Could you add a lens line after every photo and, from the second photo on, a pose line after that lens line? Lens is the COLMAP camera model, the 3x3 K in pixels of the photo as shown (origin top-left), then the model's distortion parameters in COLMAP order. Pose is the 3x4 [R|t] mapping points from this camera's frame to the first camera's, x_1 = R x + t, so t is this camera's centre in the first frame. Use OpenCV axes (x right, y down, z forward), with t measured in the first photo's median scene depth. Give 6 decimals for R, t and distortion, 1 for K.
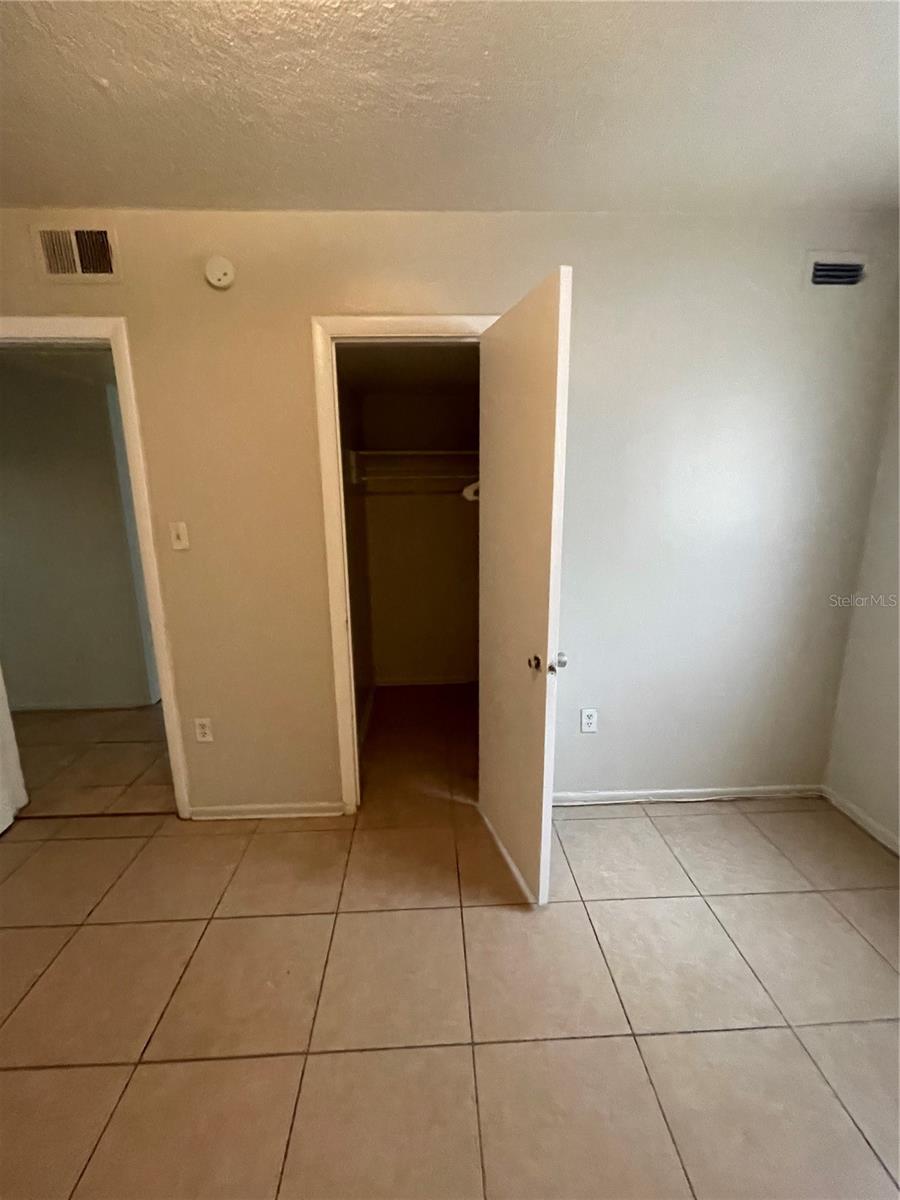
lens RADIAL K [[489.6, 0, 448.3], [0, 489.6, 593.7], [0, 0, 1]] dist [-0.001689, 0.000332]
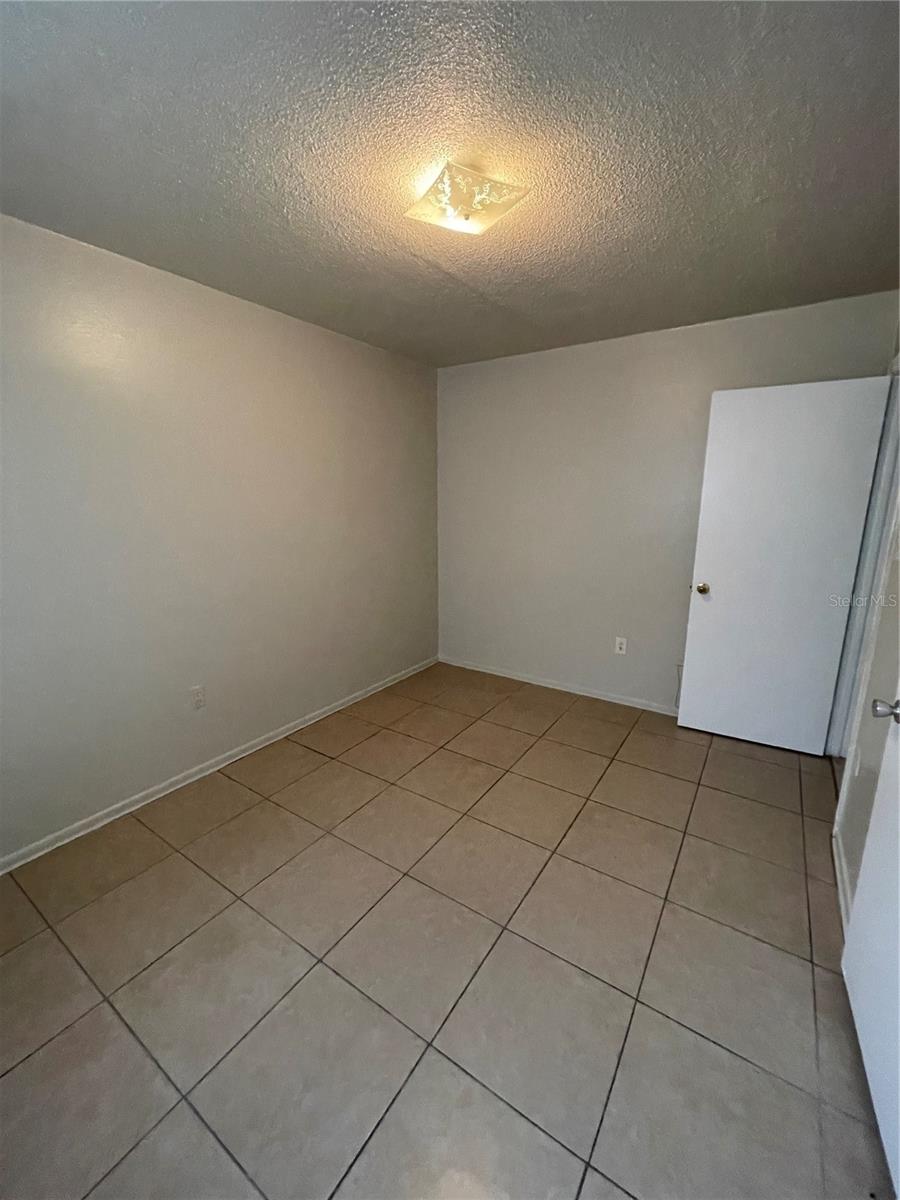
lens RADIAL K [[489.6, 0, 448.3], [0, 489.6, 593.7], [0, 0, 1]] dist [-0.001689, 0.000332]
pose [[-0.589869, 0.177044, -0.787851, 0.609360], [-0.166134, 0.928188, 0.332965, -0.184980], [0.790224, 0.327295, -0.518097, 0.772615]]
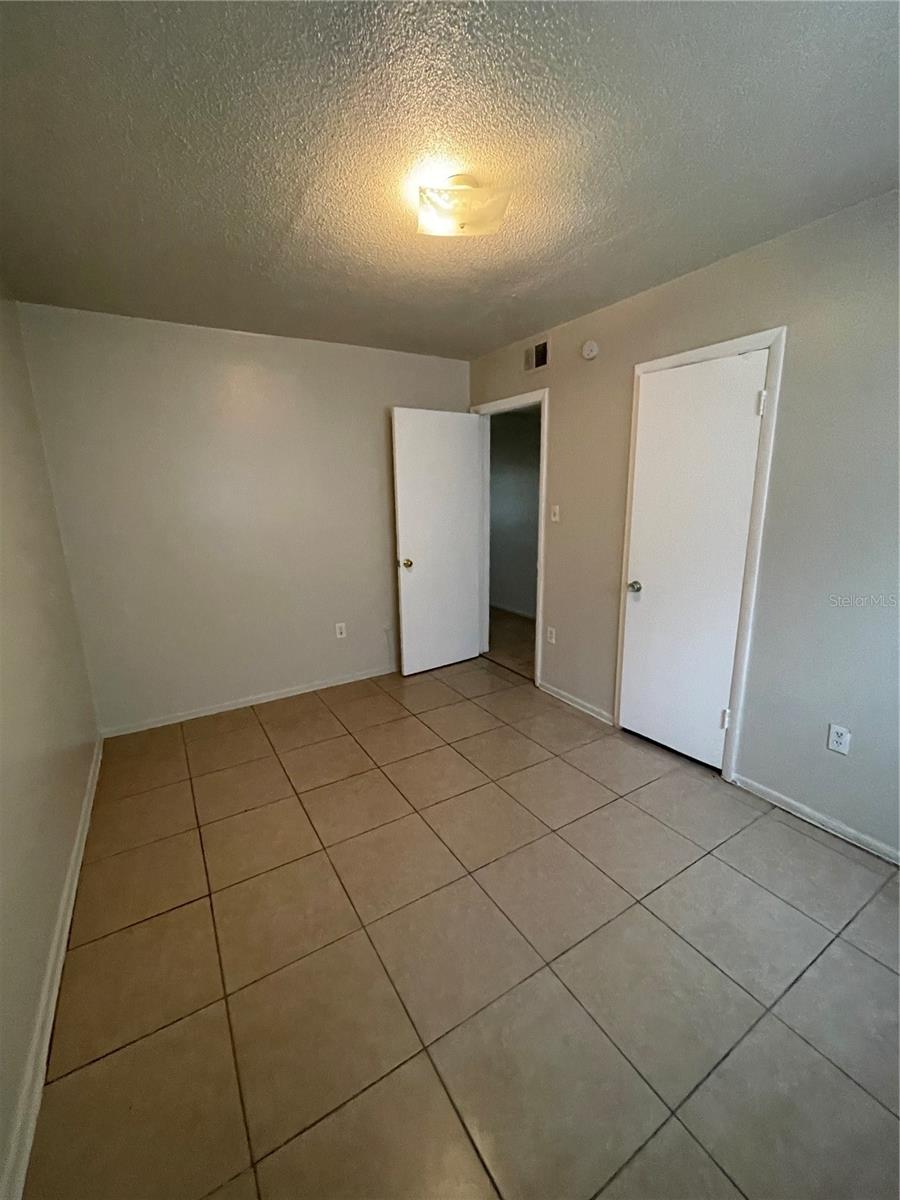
lens RADIAL K [[486.1, 0, 448.4], [0, 486.1, 594.3], [0, 0, 1]] dist [-0.001091, 0.000022]
pose [[0.485069, 0.192274, -0.853076, 0.675470], [-0.172032, 0.977447, 0.122486, 0.009155], [0.857387, 0.087342, 0.507207, -0.112421]]
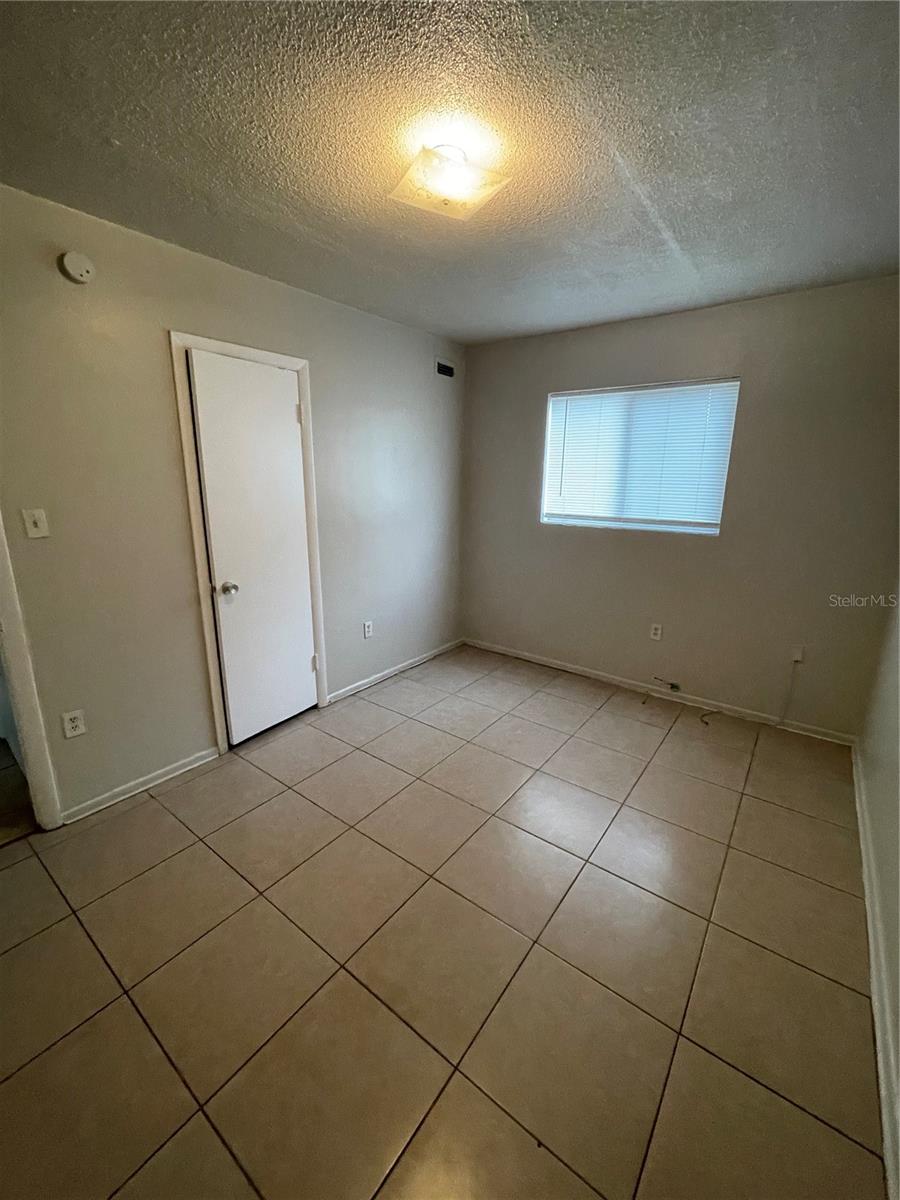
lens RADIAL K [[489.6, 0, 448.3], [0, 489.6, 593.7], [0, 0, 1]] dist [-0.001689, 0.000332]
pose [[0.634033, -0.164091, 0.755696, -0.724071], [0.144955, 0.985125, 0.092291, 0.043125], [-0.759599, 0.051026, 0.648387, -0.206208]]
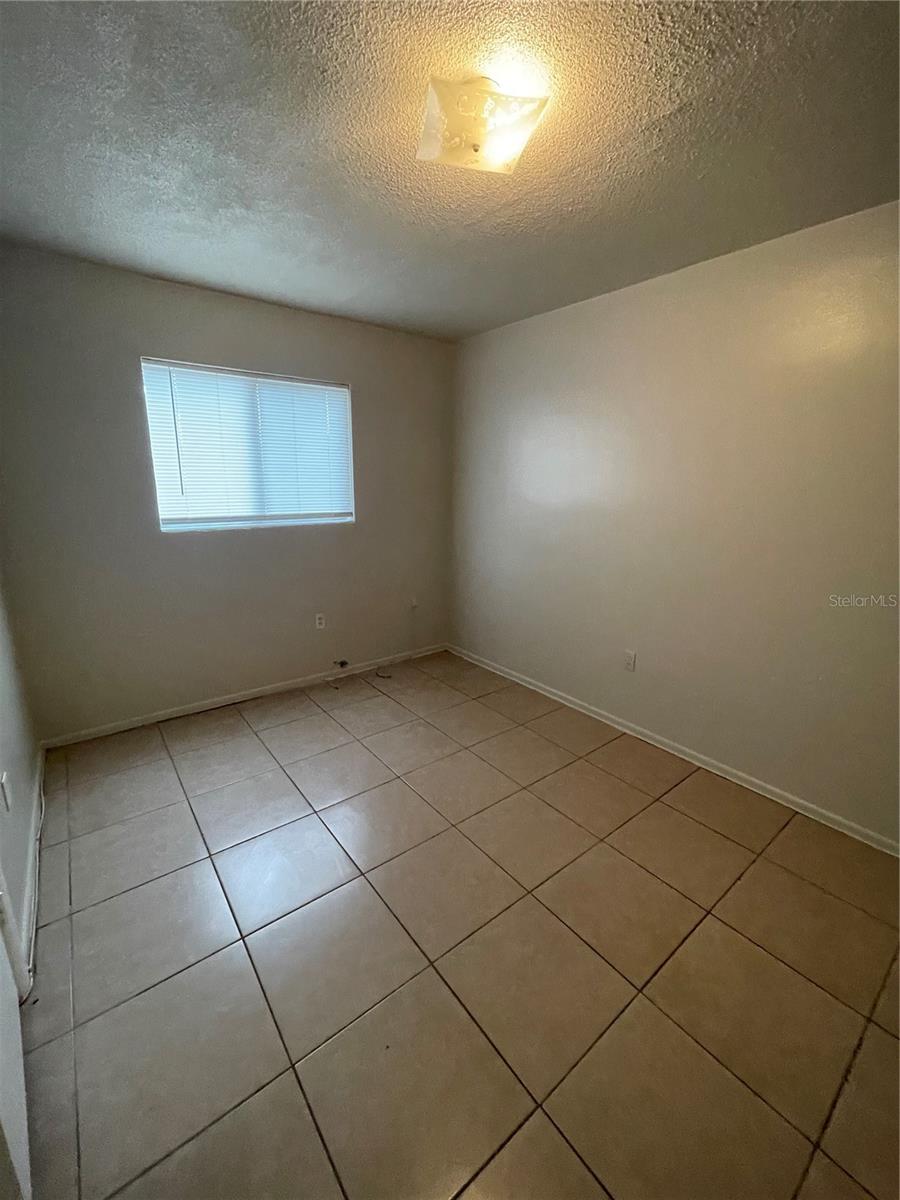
lens RADIAL K [[489.6, 0, 448.3], [0, 489.6, 593.7], [0, 0, 1]] dist [-0.001689, 0.000332]
pose [[-0.585764, -0.183794, 0.789367, -0.654634], [0.169277, 0.924724, 0.340925, -0.160858], [-0.792607, 0.333324, -0.510558, 0.767027]]
